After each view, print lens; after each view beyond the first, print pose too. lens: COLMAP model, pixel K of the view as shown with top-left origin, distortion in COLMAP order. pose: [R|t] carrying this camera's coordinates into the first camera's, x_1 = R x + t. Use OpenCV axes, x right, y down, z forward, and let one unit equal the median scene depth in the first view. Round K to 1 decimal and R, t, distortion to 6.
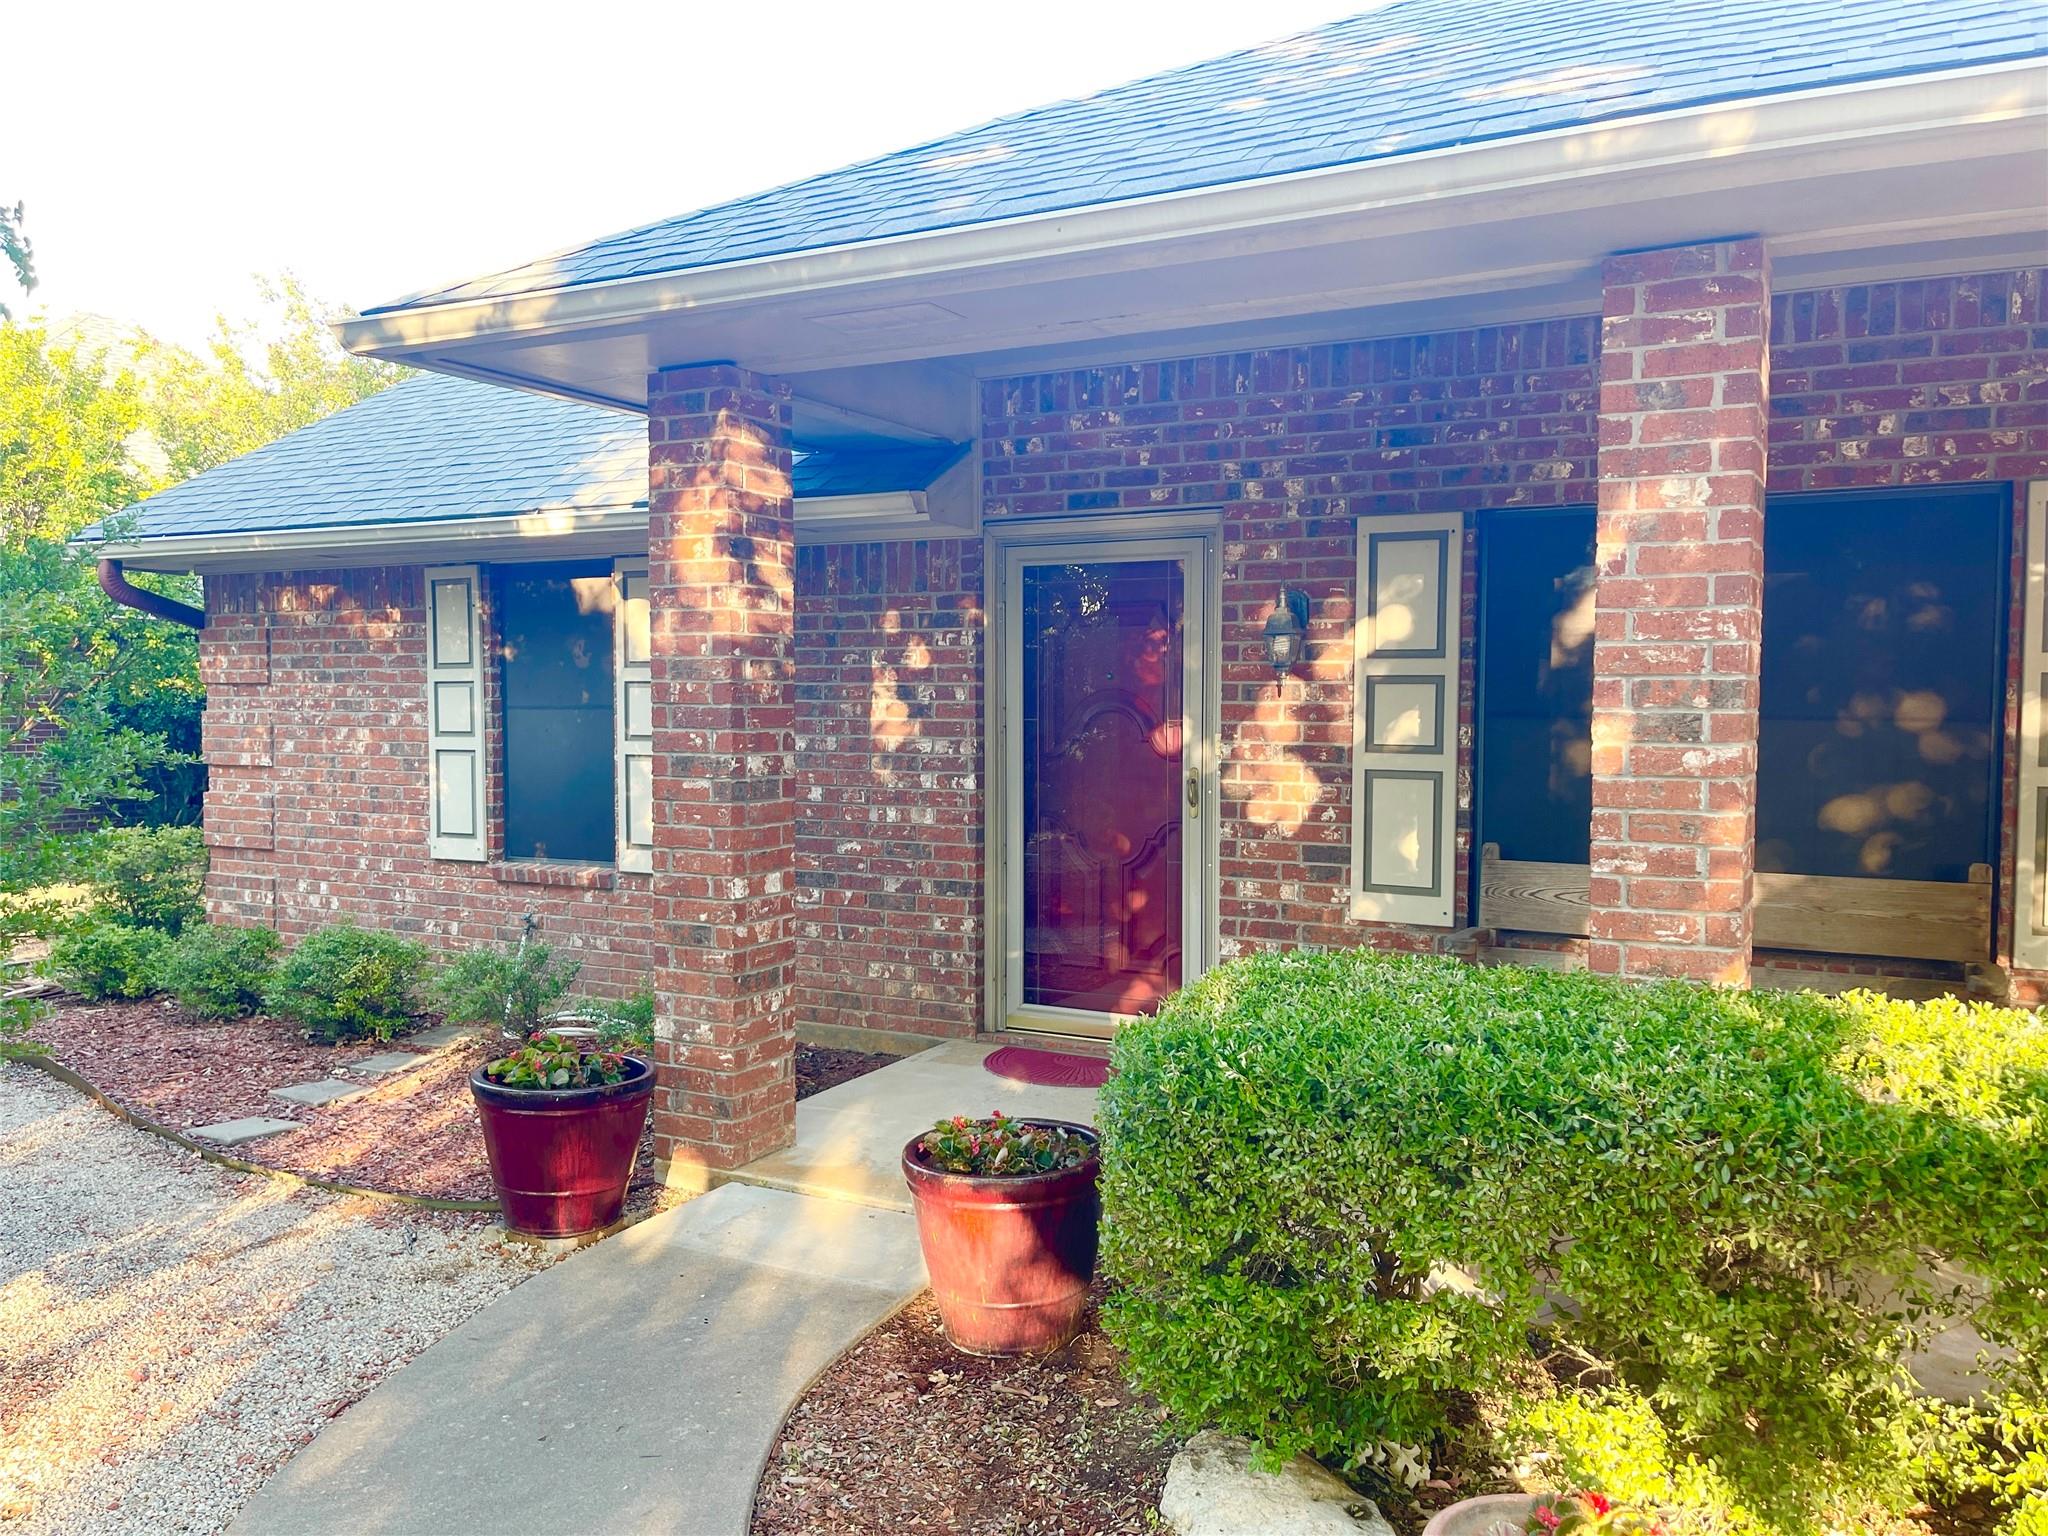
lens RADIAL K [[1544.8, 0, 1056.3], [0, 1544.8, 776.9], [0, 0, 1]] dist [0.058018, -0.077567]
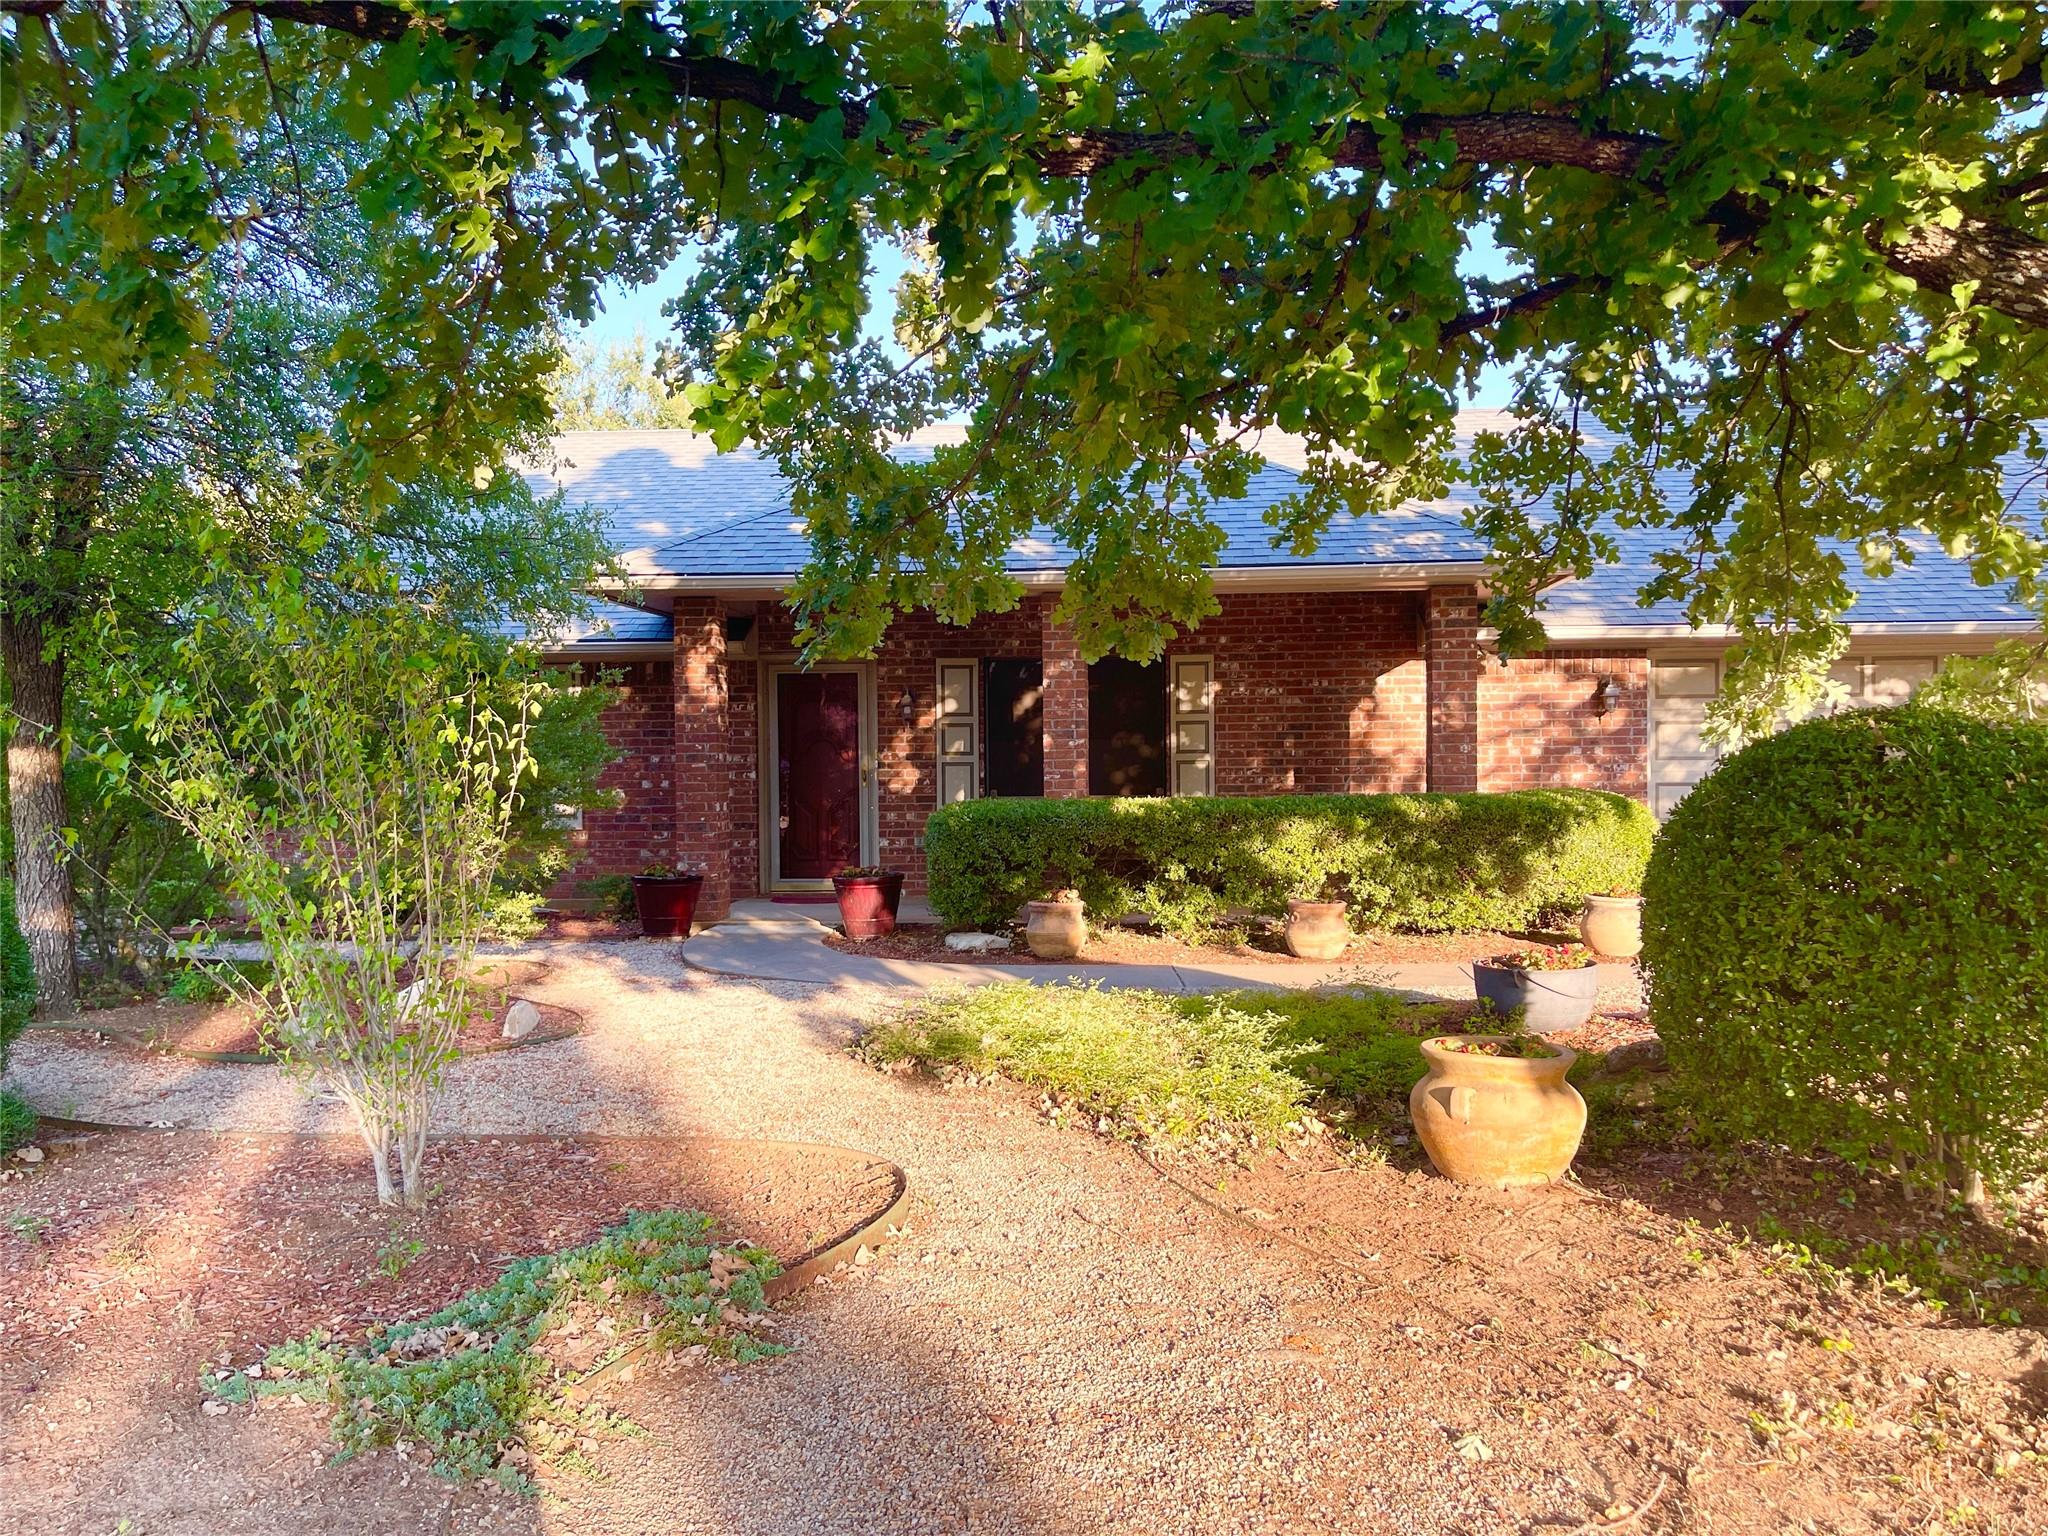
lens RADIAL K [[1544.8, 0, 1044.9], [0, 1544.8, 772.3], [0, 0, 1]] dist [0.058018, -0.077567]
pose [[0.922983, -0.012458, 0.384639, -0.584693], [0.031638, 0.998549, -0.043578, 0.121473], [-0.383538, 0.052391, 0.922038, -1.292790]]
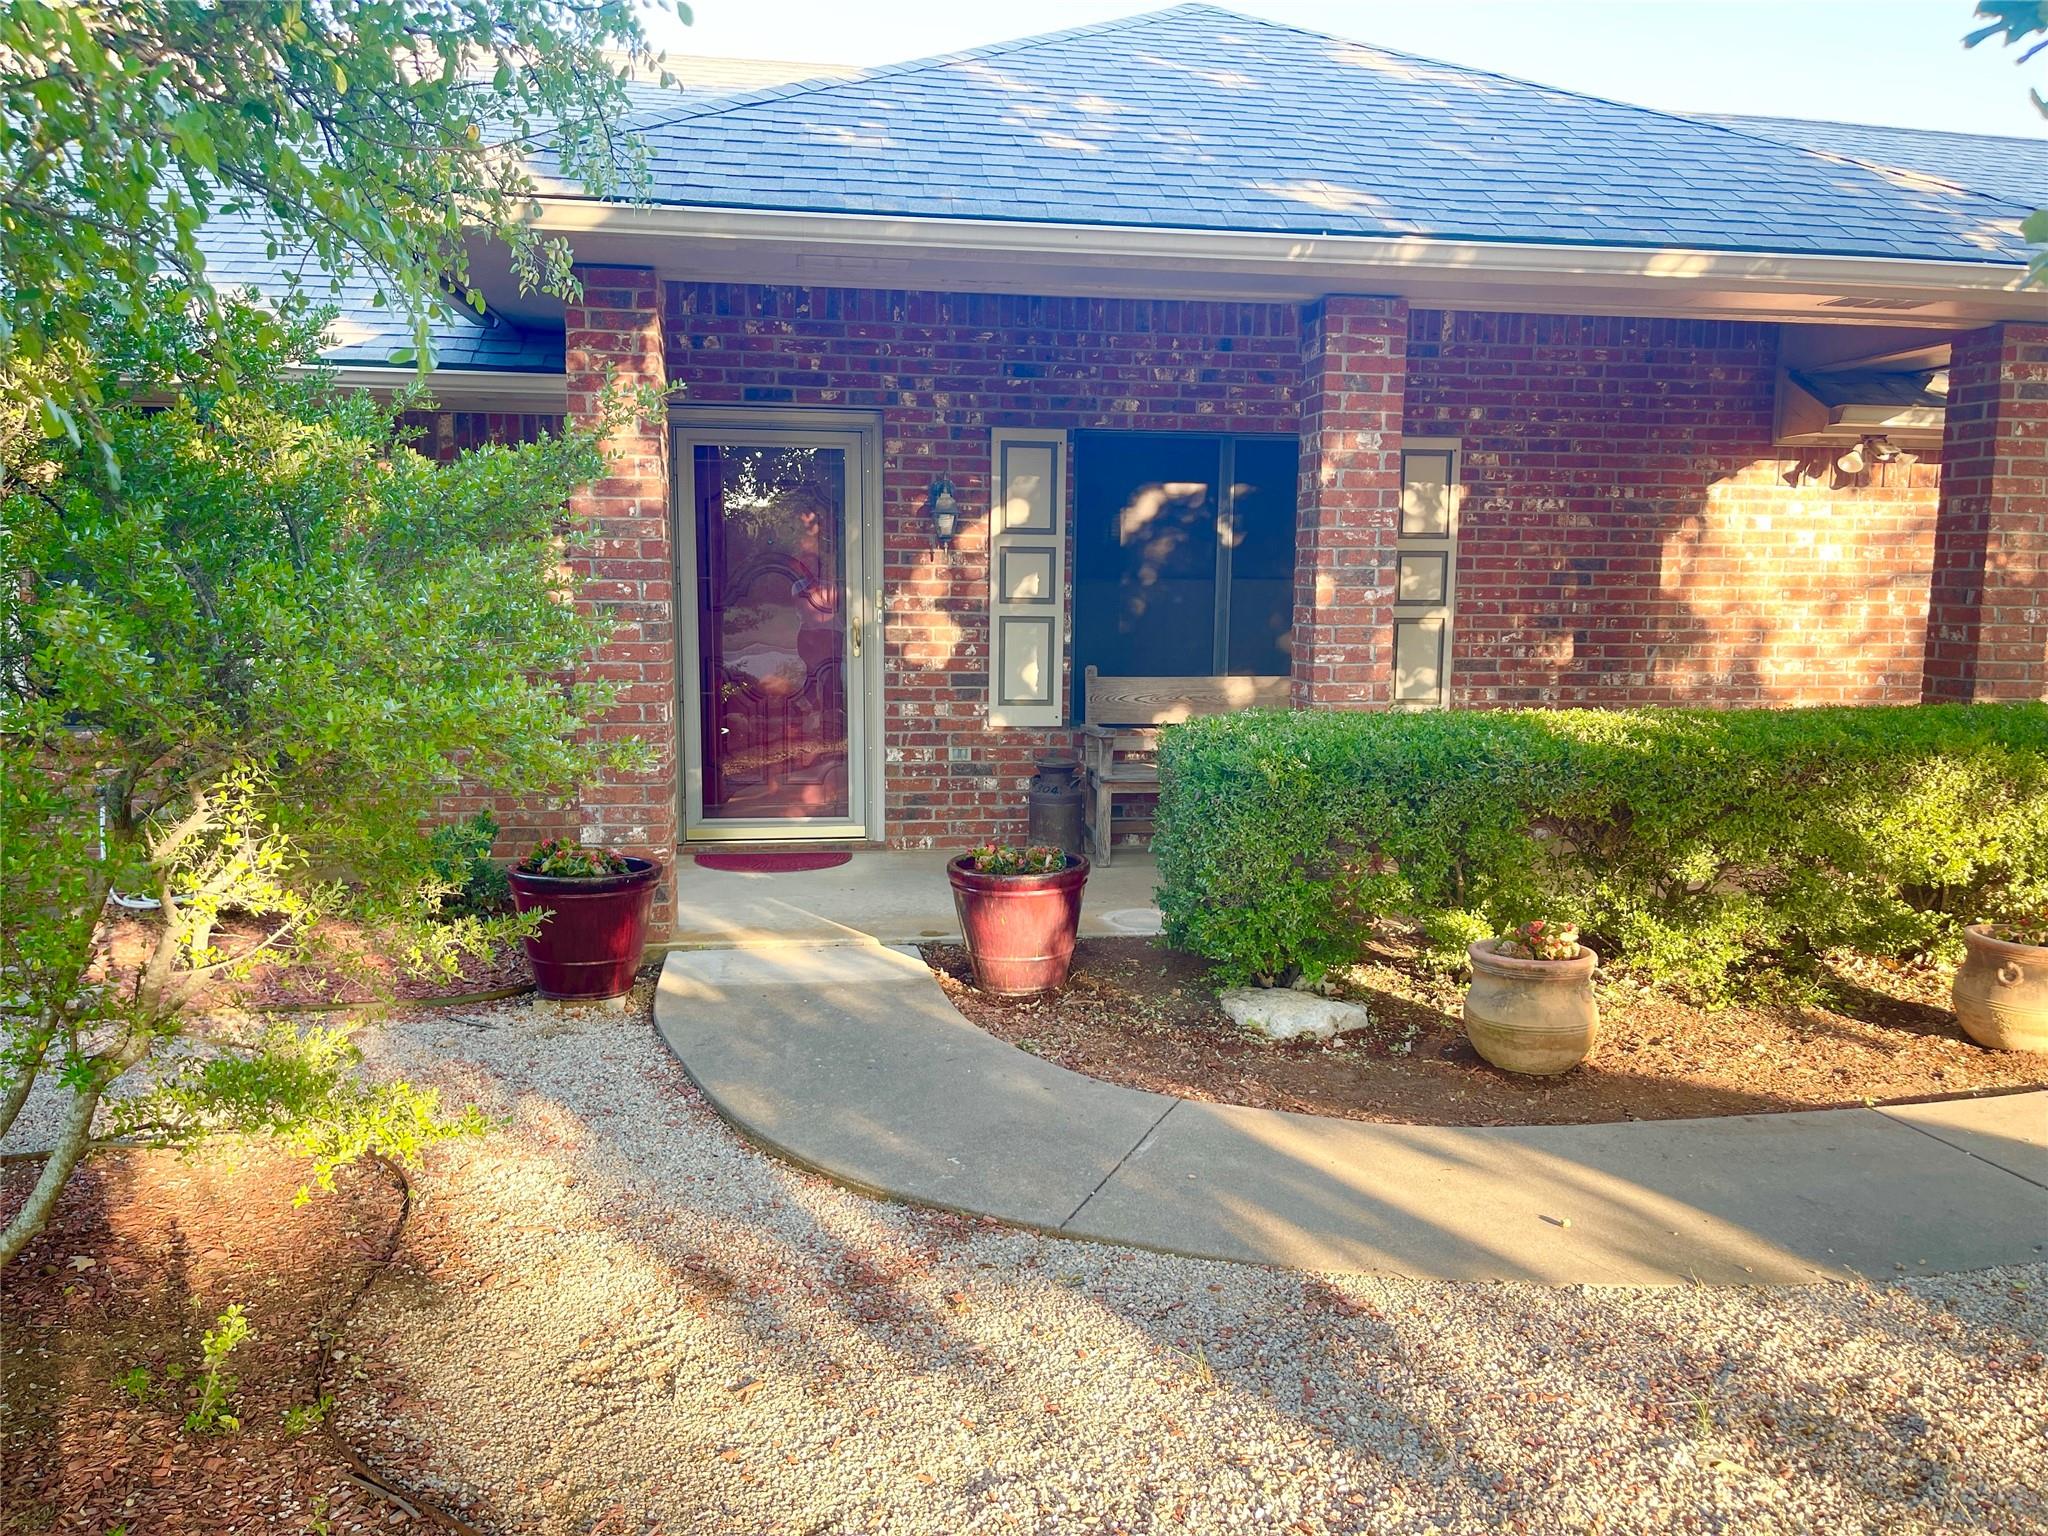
lens RADIAL K [[1544.8, 0, 1047.5], [0, 1544.8, 781.4], [0, 0, 1]] dist [0.058018, -0.077567]
pose [[0.809440, -0.070094, 0.583004, -0.579846], [0.023580, 0.995929, 0.087001, 0.023247], [-0.586729, -0.056675, 0.807798, -0.135442]]
